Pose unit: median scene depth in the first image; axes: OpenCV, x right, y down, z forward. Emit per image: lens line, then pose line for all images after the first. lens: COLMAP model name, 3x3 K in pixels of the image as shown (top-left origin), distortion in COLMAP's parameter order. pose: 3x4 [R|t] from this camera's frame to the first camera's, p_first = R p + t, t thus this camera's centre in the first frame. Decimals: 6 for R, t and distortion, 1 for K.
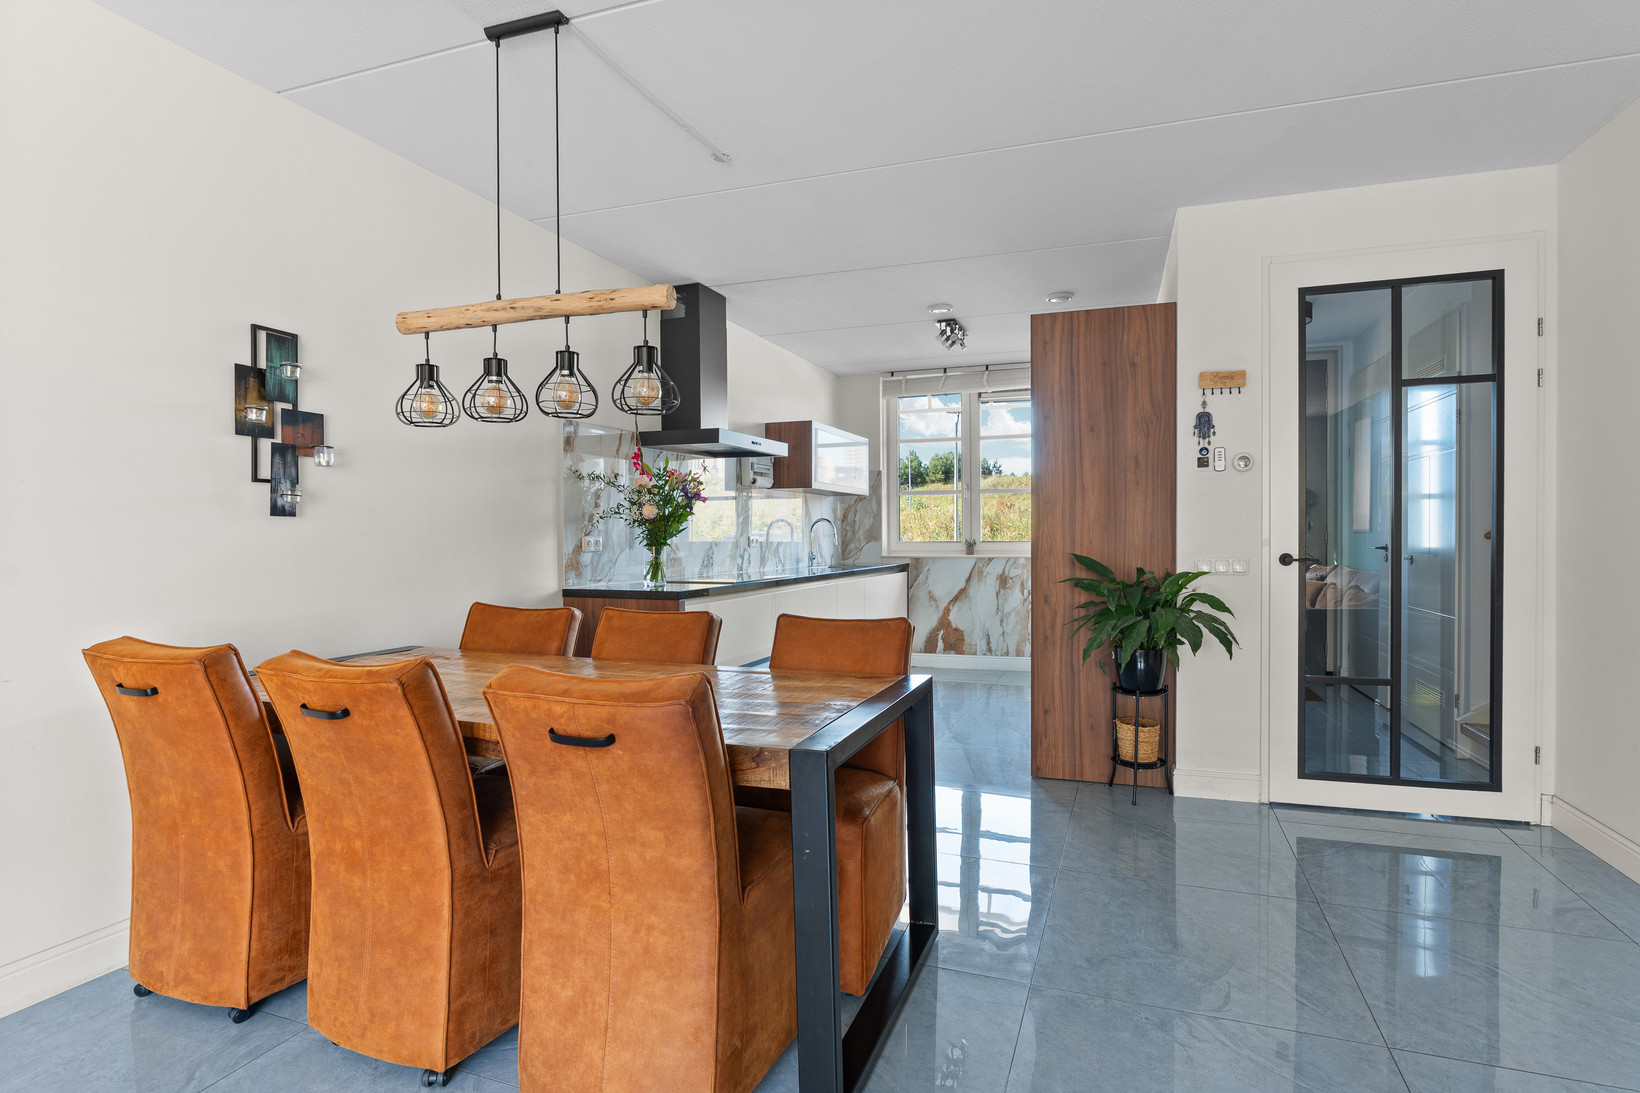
lens RADIAL K [[832.3, 0, 821.6], [0, 832.3, 548.1], [0, 0, 1]] dist [-0.013413, 0.000960]
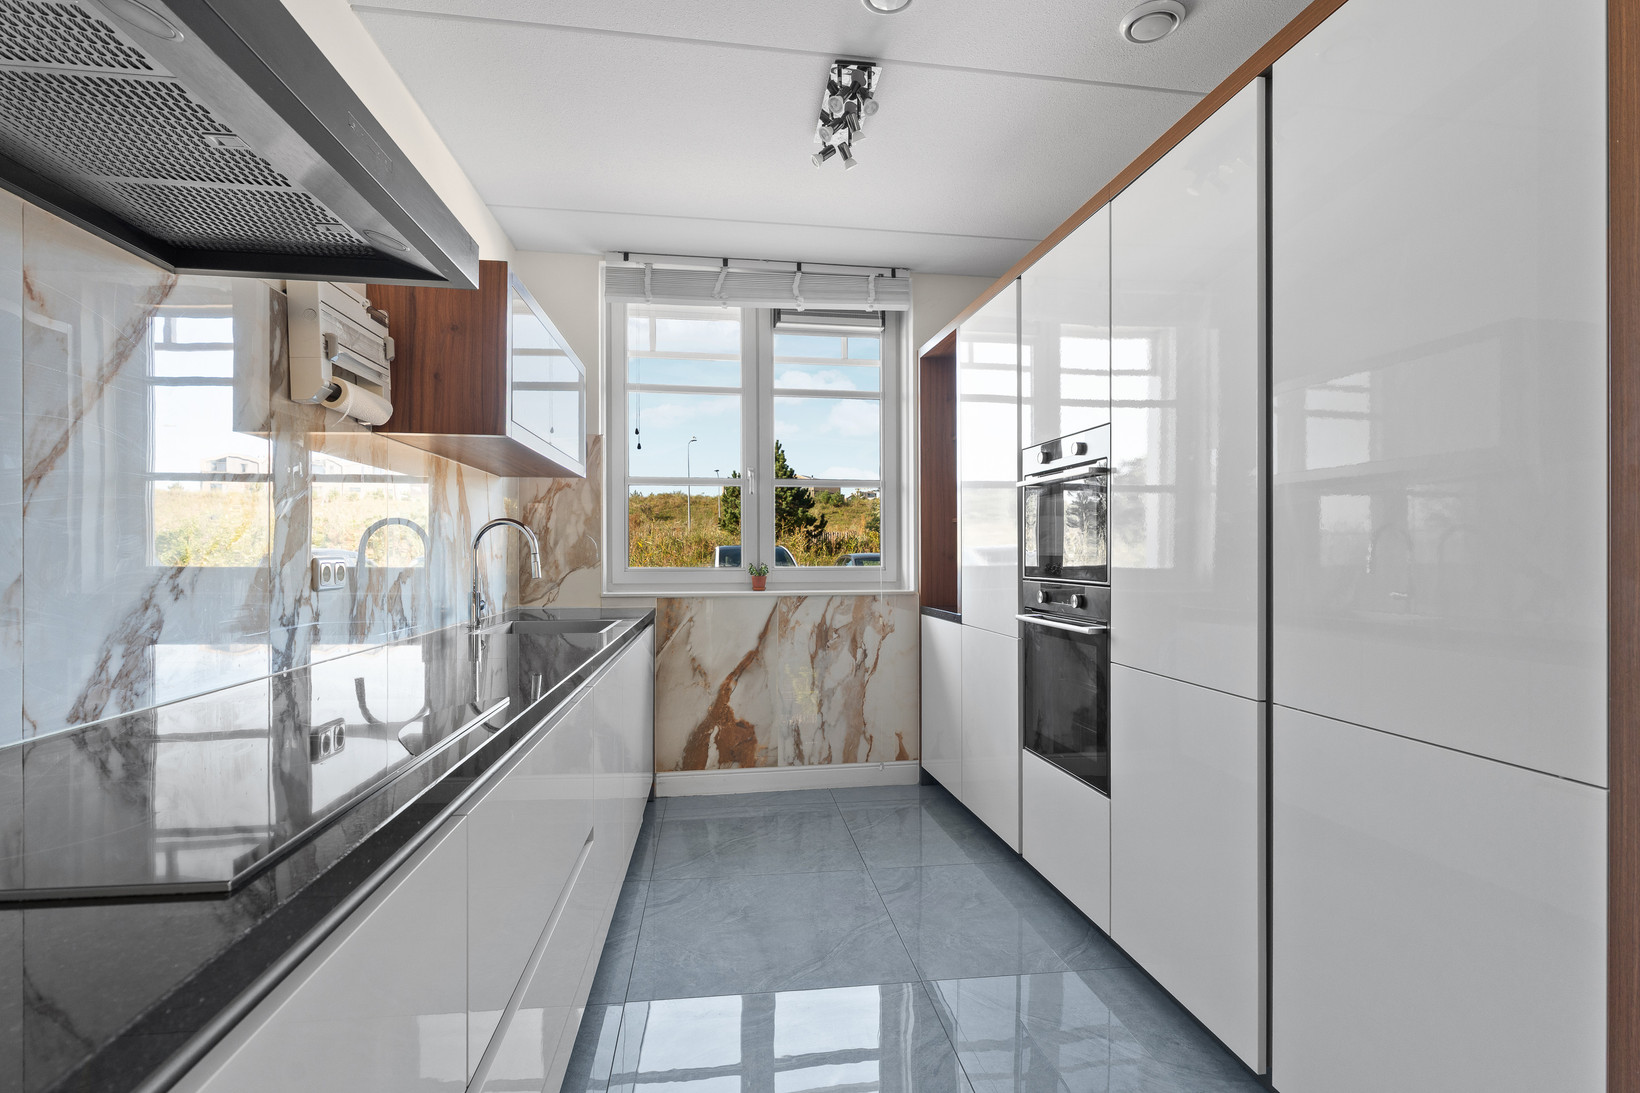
lens RADIAL K [[795.5, 0, 816.5], [0, 795.5, 555.2], [0, 0, 1]] dist [-0.002444, 0.000879]
pose [[0.883490, 0.005004, 0.468423, -0.088288], [0.001952, 0.999895, -0.014365, -0.016453], [-0.468446, 0.013606, 0.883387, 0.936973]]
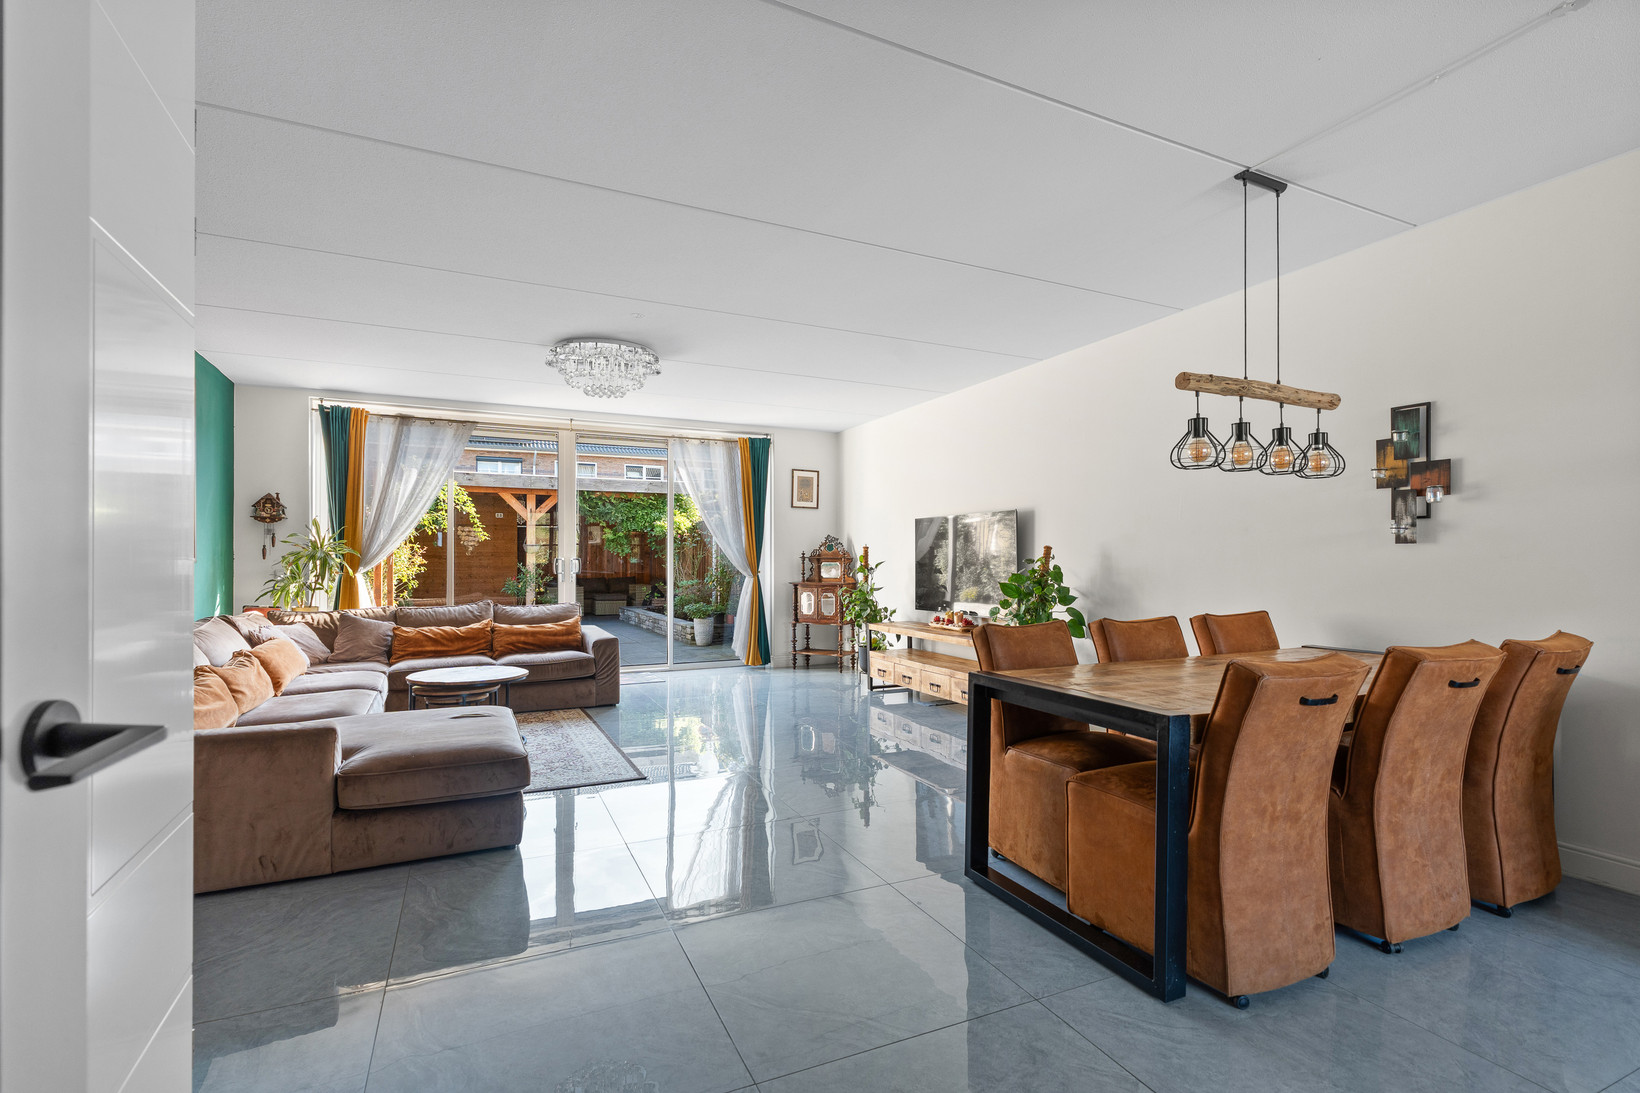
lens RADIAL K [[765.9, 0, 823.0], [0, 765.9, 564.4], [0, 0, 1]] dist [0.002725, -0.001125]
pose [[-0.702633, 0.011919, -0.711453, 0.612934], [-0.005962, 0.999726, 0.022637, -0.018762], [0.711528, 0.020147, -0.702369, 0.819843]]
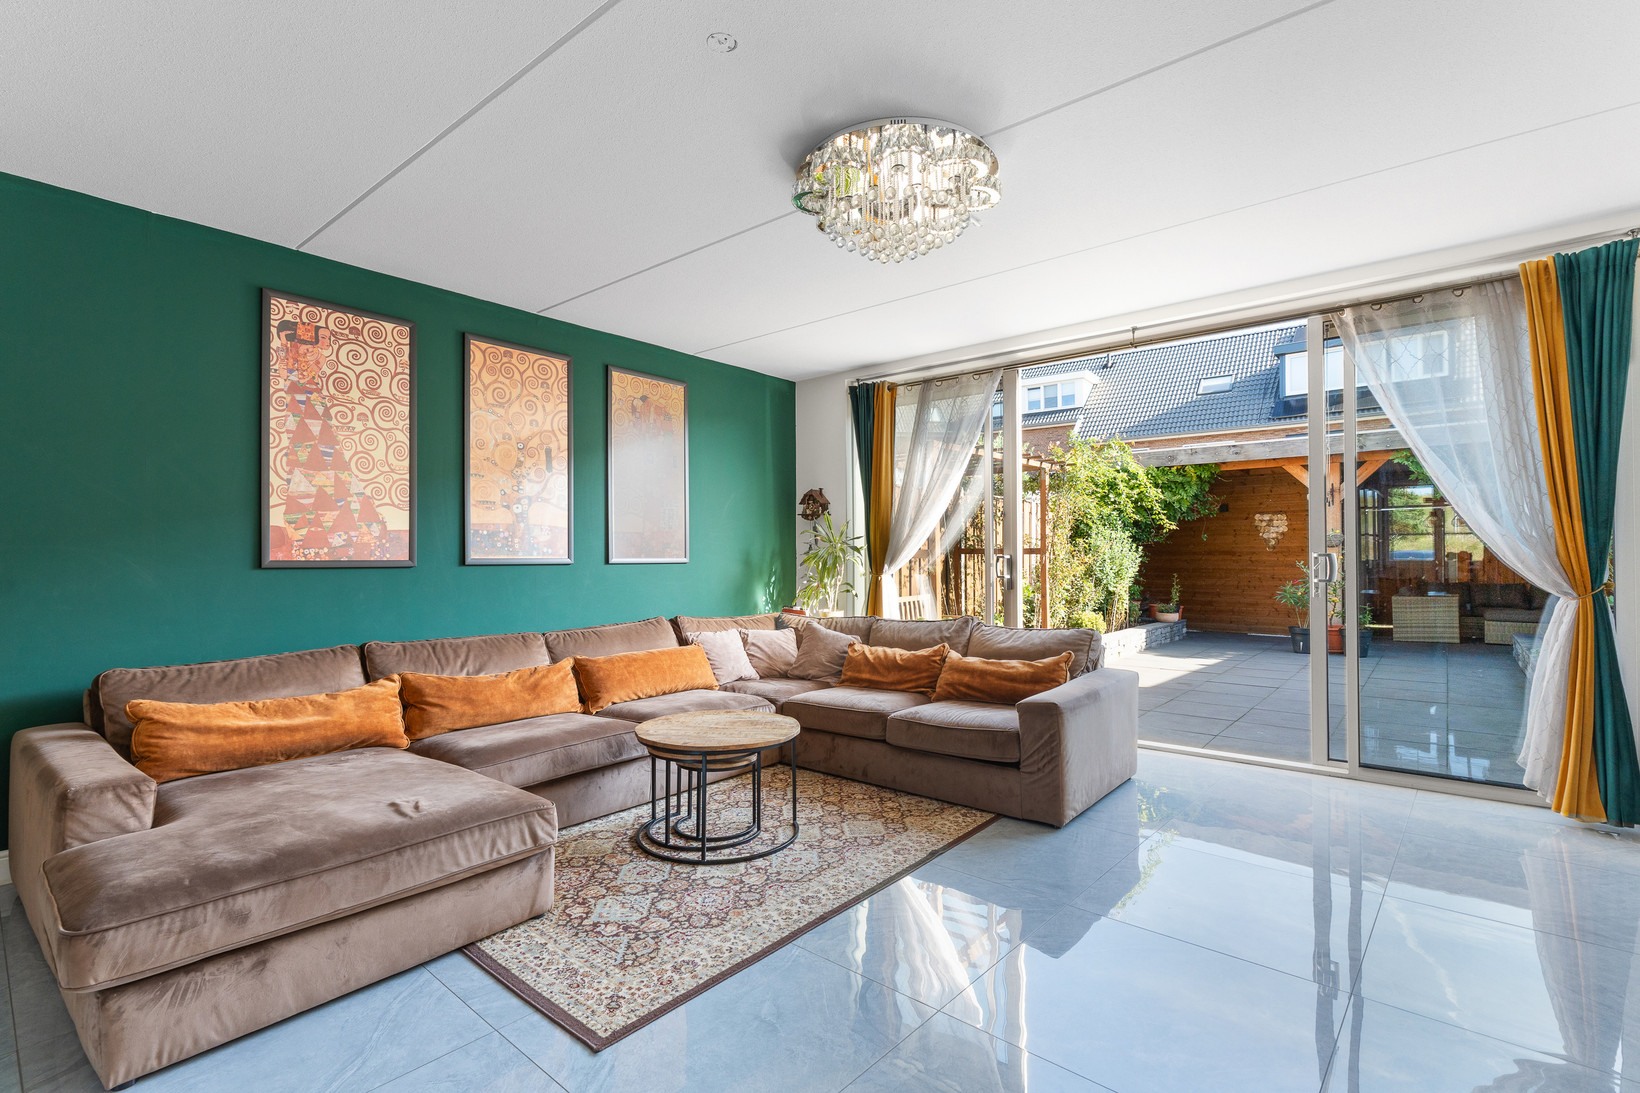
lens RADIAL K [[765.9, 0, 828.5], [0, 765.9, 553.2], [0, 0, 1]] dist [0.002725, -0.001125]
pose [[-0.938766, 0.014529, 0.344248, -0.266642], [0.017355, 0.999836, 0.005130, -0.003308], [-0.344117, 0.010790, -0.938865, 0.292093]]
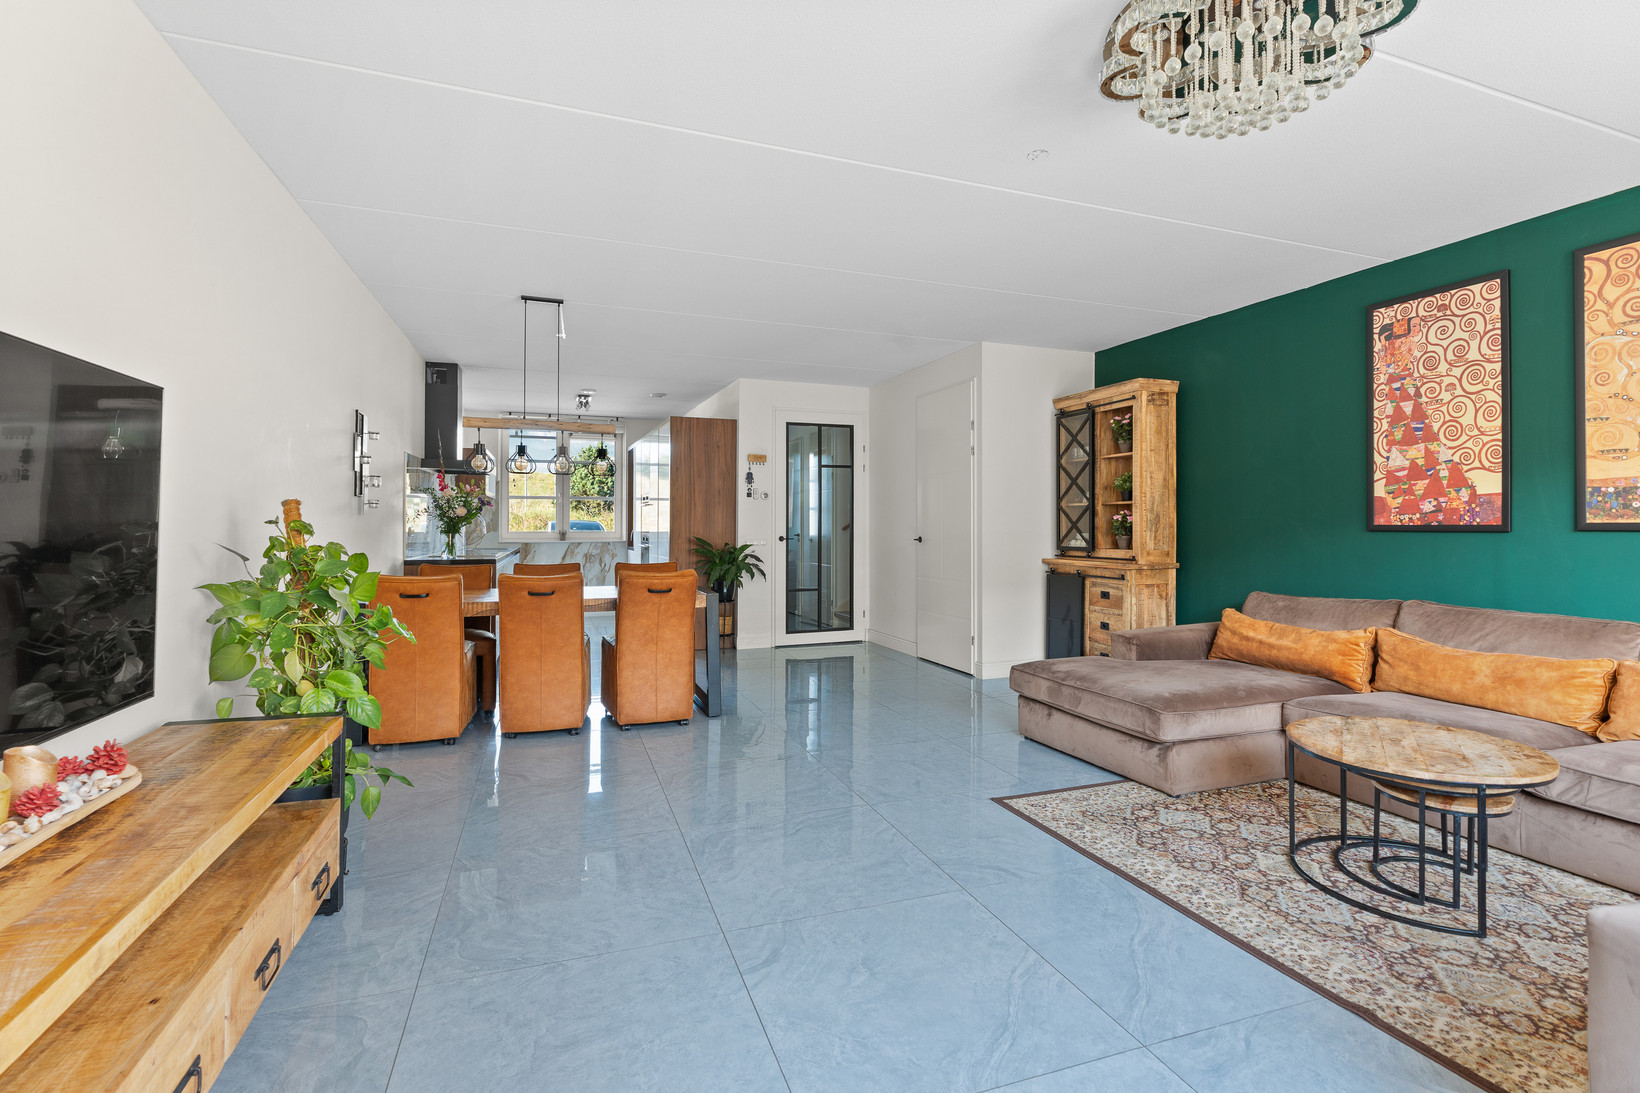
lens RADIAL K [[765.9, 0, 807.8], [0, 765.9, 524.2], [0, 0, 1]] dist [0.002725, -0.001125]
pose [[0.773926, 0.007789, 0.633228, -0.663615], [0.005918, 0.999792, -0.019531, 0.013888], [-0.633248, 0.018863, 0.773719, -0.630942]]
